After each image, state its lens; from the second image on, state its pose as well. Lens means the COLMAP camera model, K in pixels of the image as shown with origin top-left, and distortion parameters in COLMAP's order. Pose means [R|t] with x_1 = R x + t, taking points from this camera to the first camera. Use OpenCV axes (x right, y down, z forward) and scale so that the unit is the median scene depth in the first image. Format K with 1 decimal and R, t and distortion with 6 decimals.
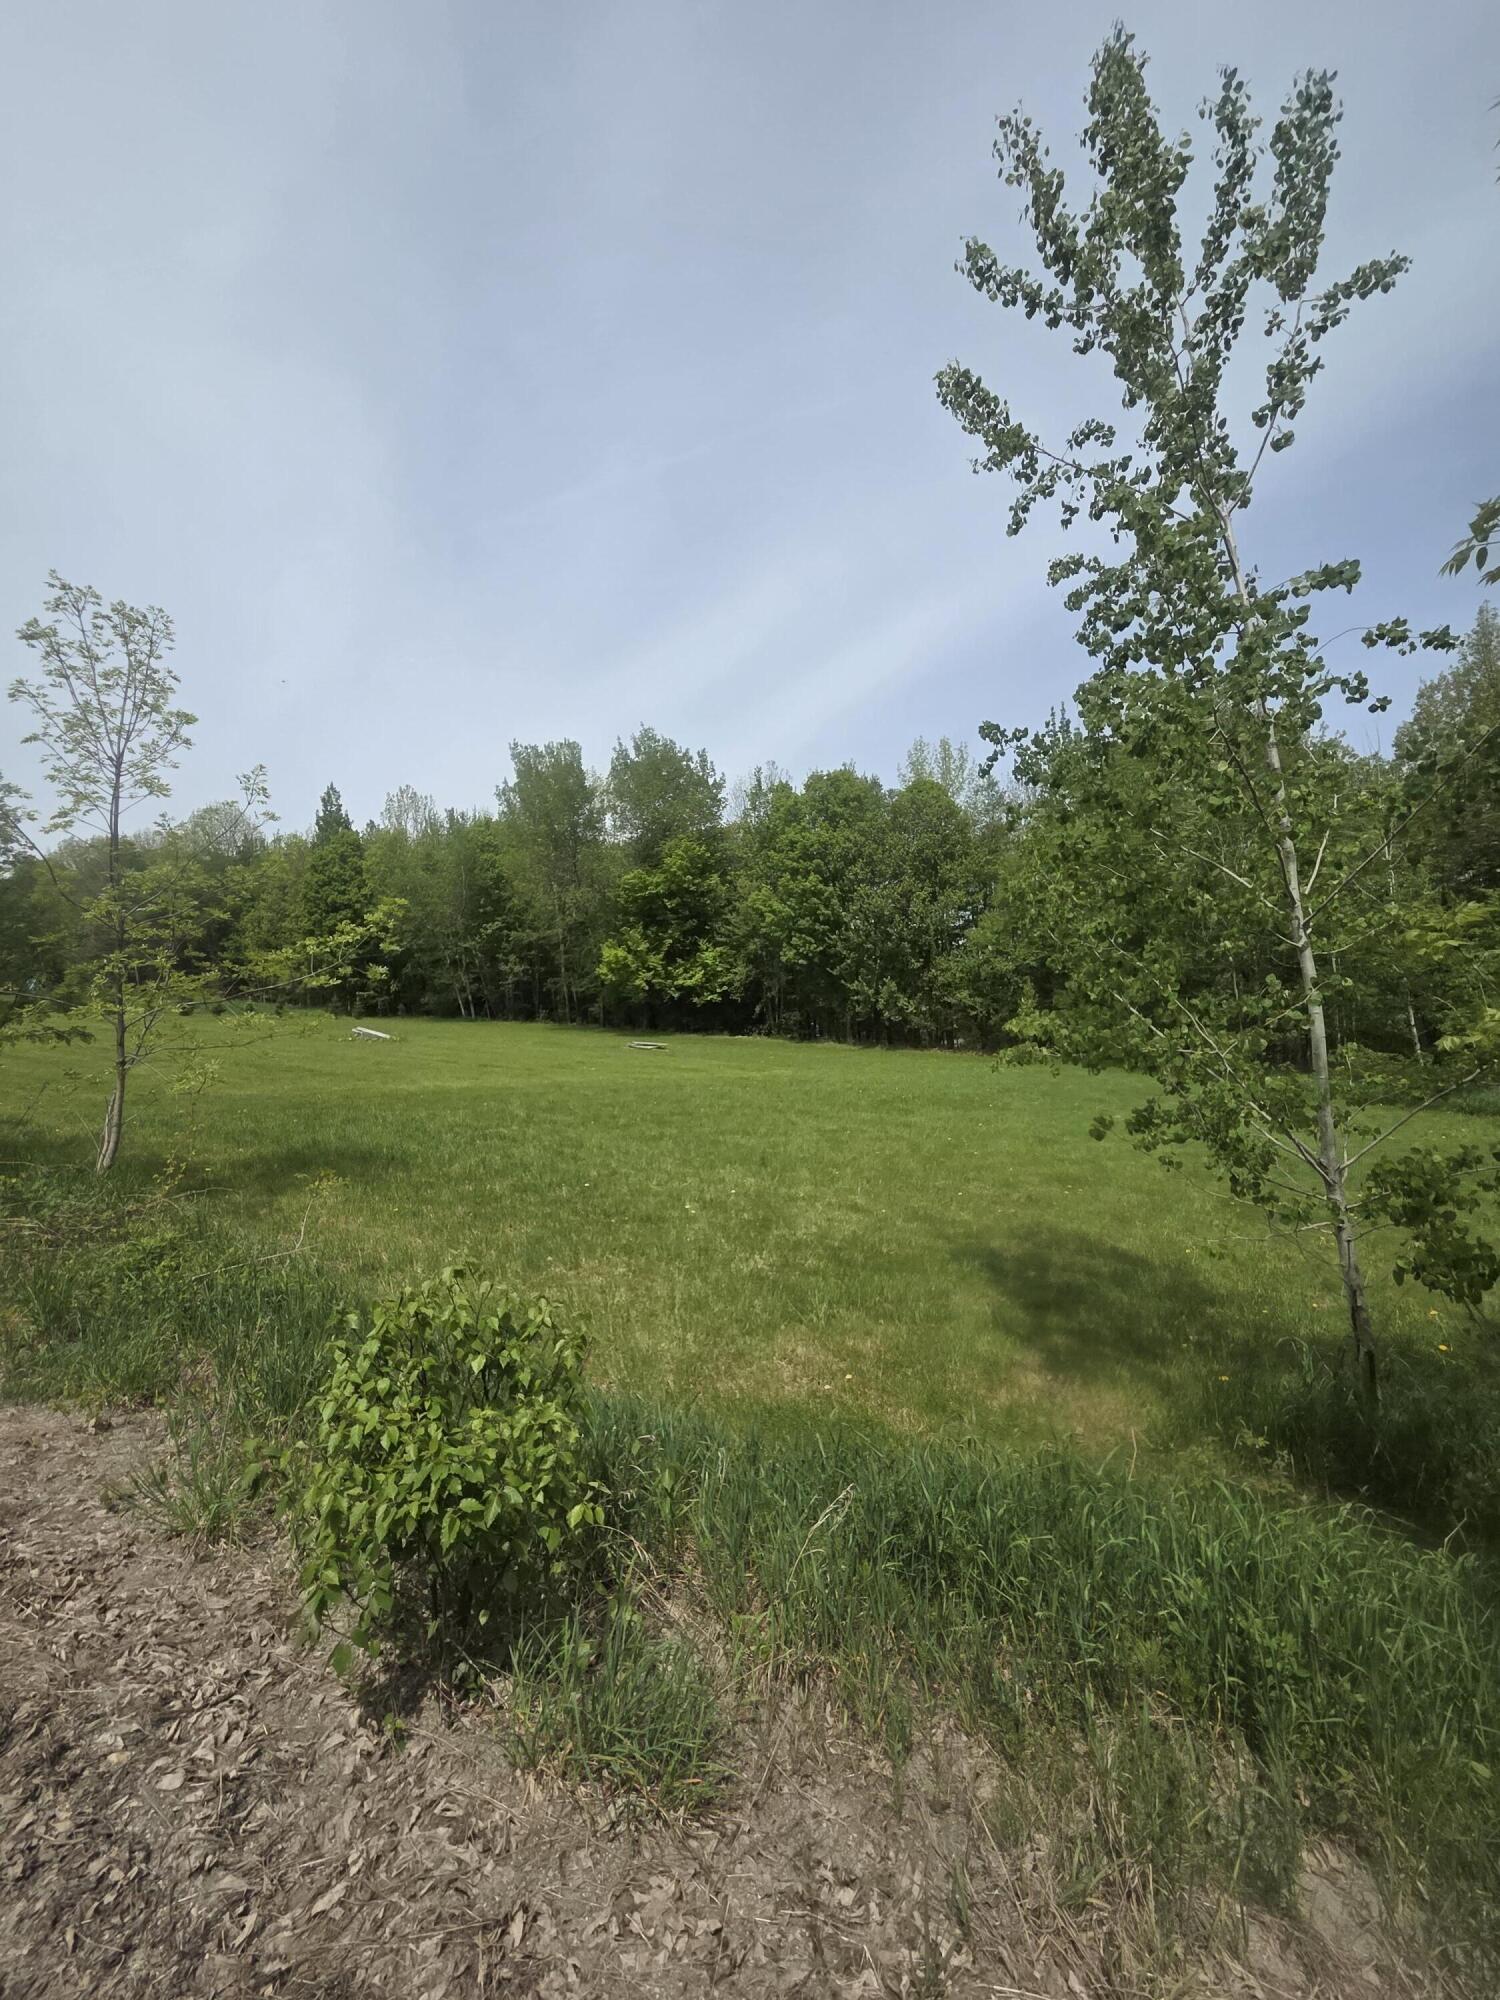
lens RADIAL K [[817.2, 0, 747.9], [0, 817.2, 1007.0], [0, 0, 1]] dist [0.001595, -0.001262]
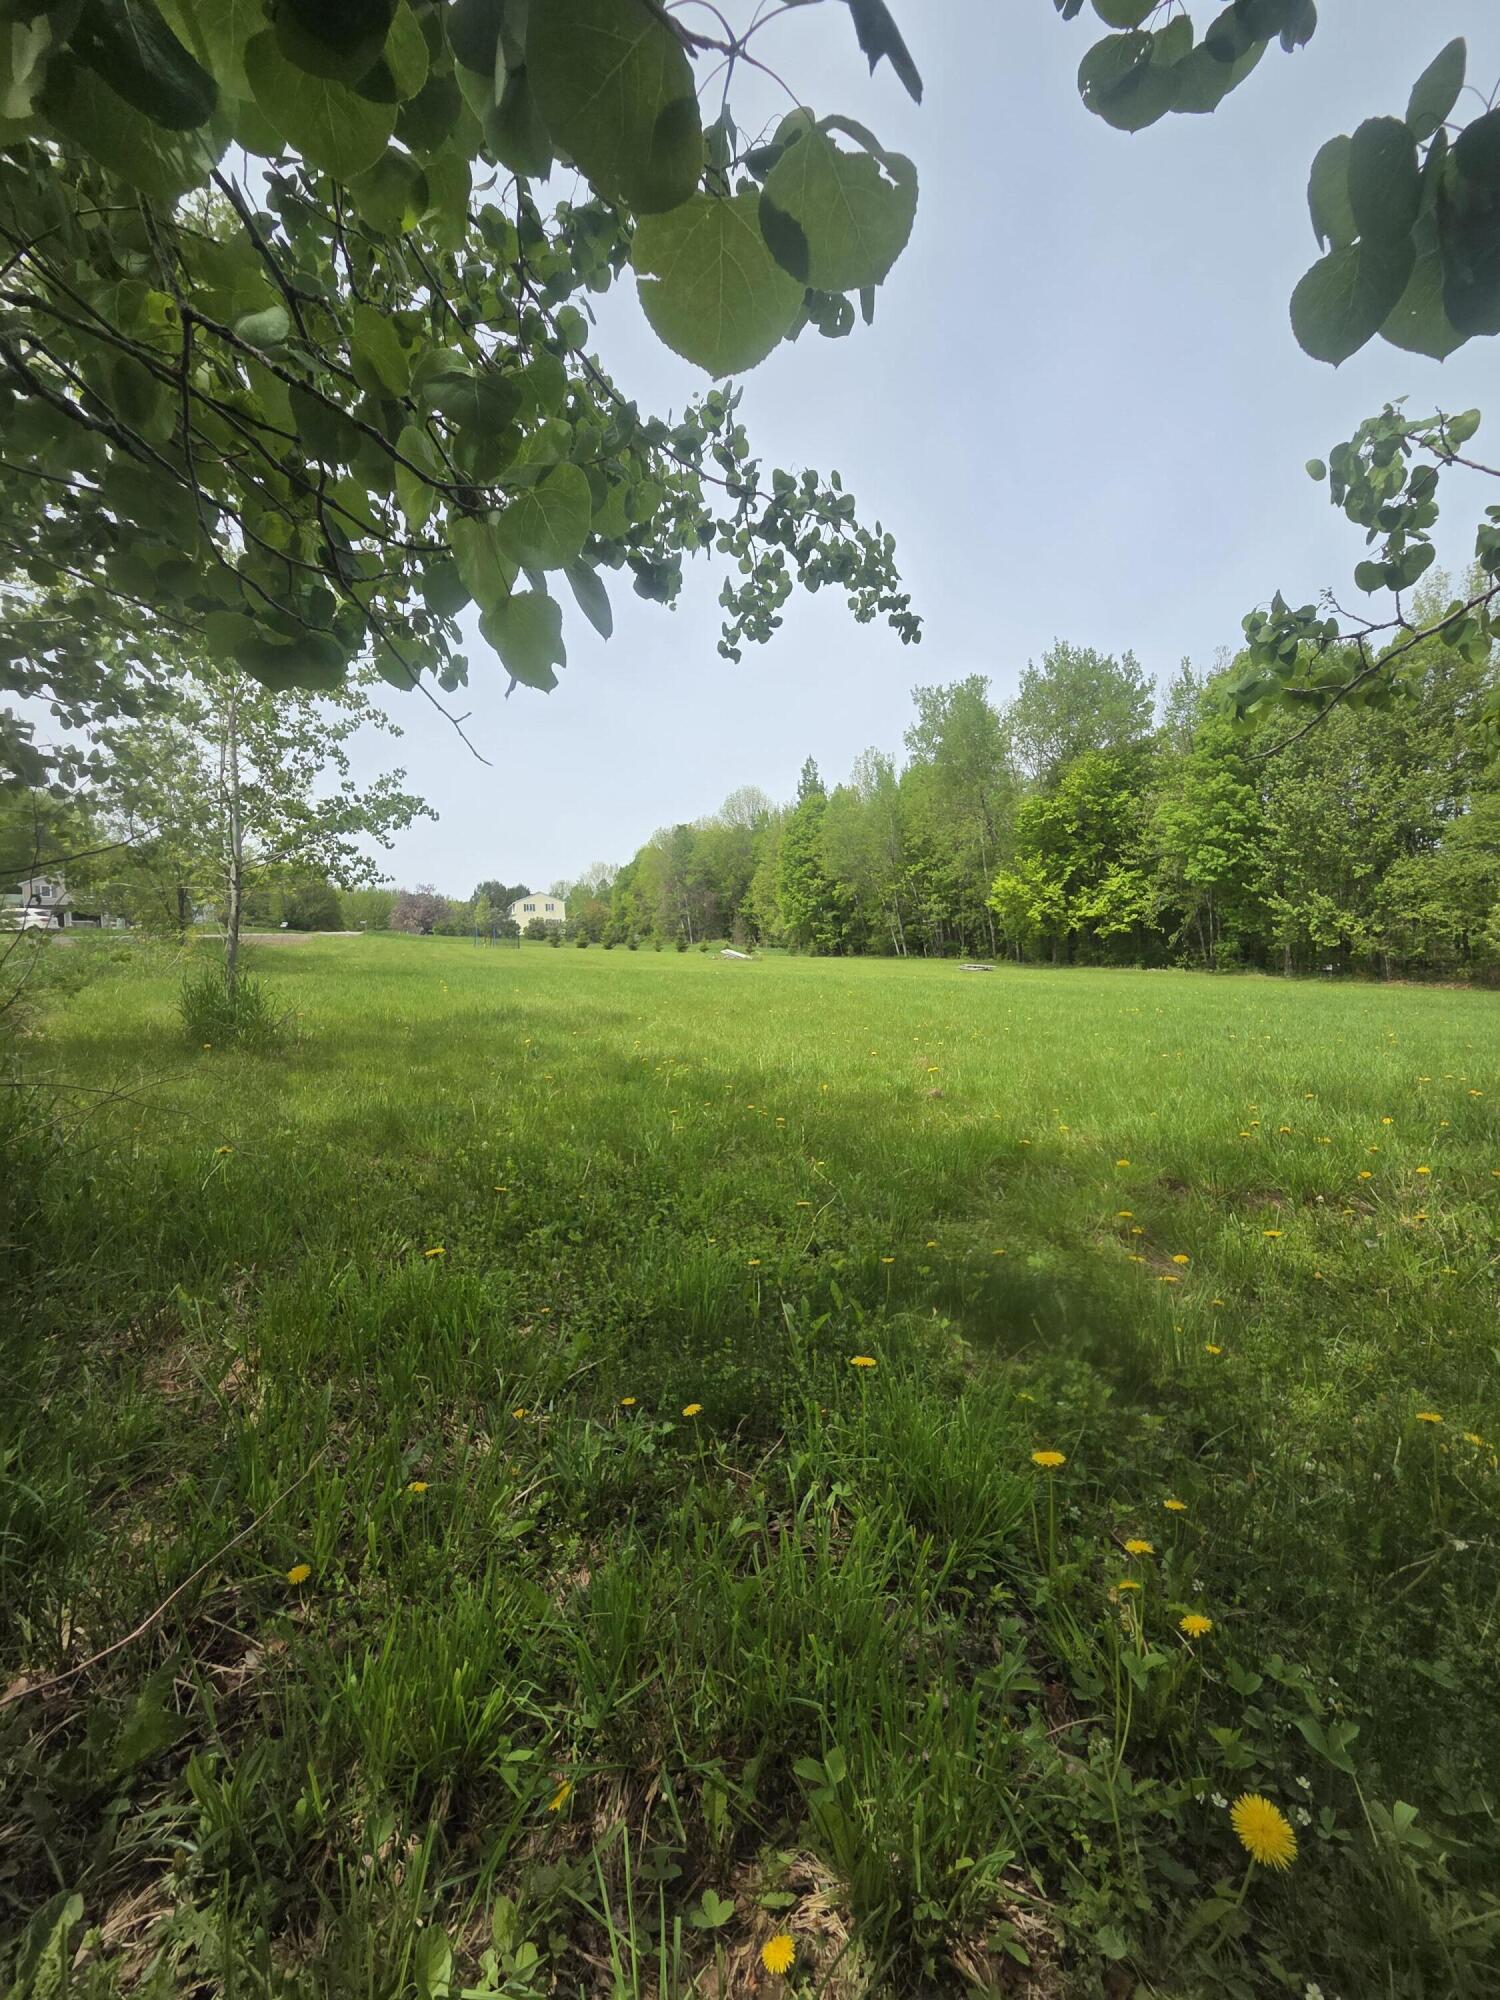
lens RADIAL K [[817.2, 0, 747.2], [0, 817.2, 994.7], [0, 0, 1]] dist [0.001595, -0.001262]
pose [[0.797026, 0.019244, -0.603638, 0.176369], [0.005049, 0.999245, 0.038522, 0.026190], [0.603923, -0.033750, 0.796327, 0.024551]]
